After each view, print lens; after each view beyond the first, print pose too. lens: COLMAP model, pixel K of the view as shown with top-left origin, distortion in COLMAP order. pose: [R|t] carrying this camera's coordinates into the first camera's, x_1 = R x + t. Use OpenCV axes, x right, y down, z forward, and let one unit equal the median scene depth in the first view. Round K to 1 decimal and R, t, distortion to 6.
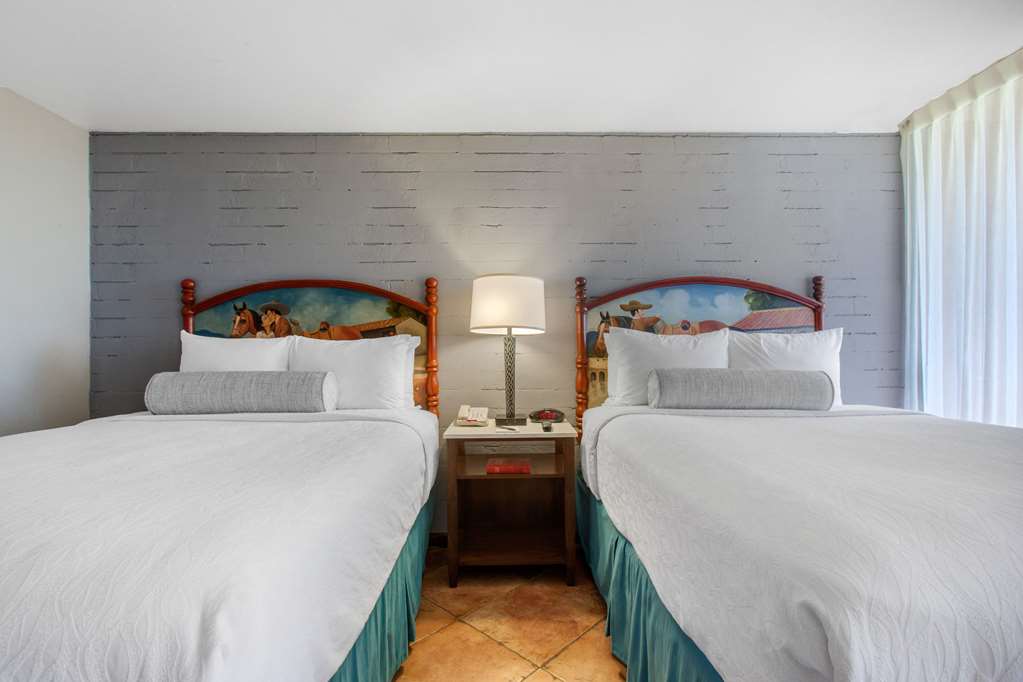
lens RADIAL K [[471.8, 0, 511.5], [0, 471.8, 341.0], [0, 0, 1]] dist [-0.004481, -0.000095]
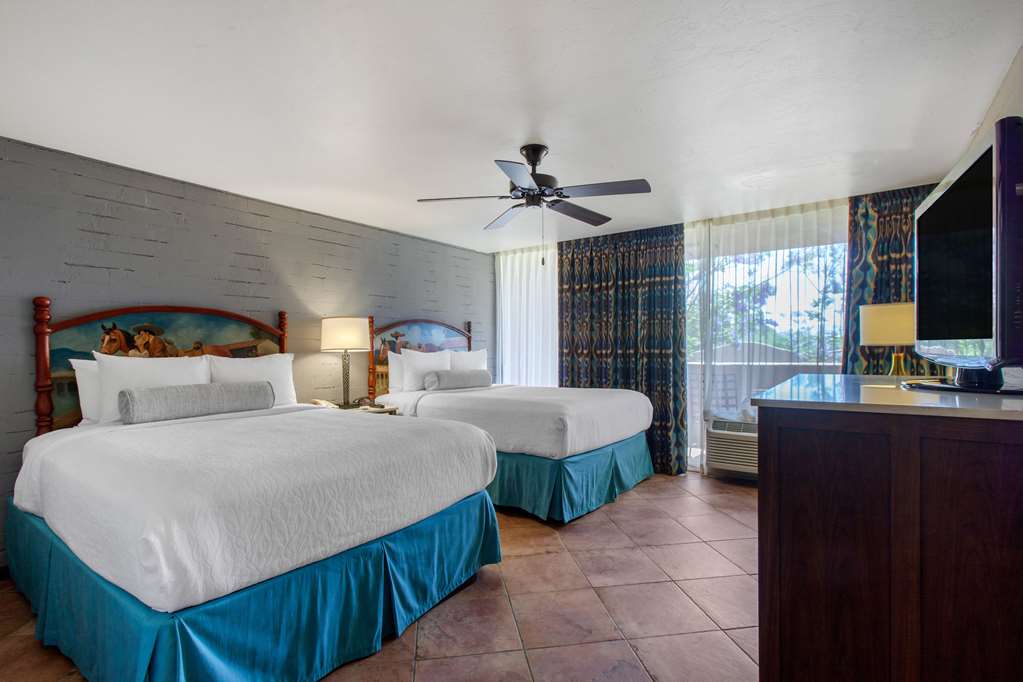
lens RADIAL K [[461.0, 0, 511.5], [0, 461.0, 341.0], [0, 0, 1]] dist [-0.000055, -0.000082]
pose [[0.613535, 0.015399, 0.789517, -0.837032], [-0.015084, 0.999856, -0.007780, -0.045455], [-0.789523, -0.007136, 0.613679, -0.370223]]
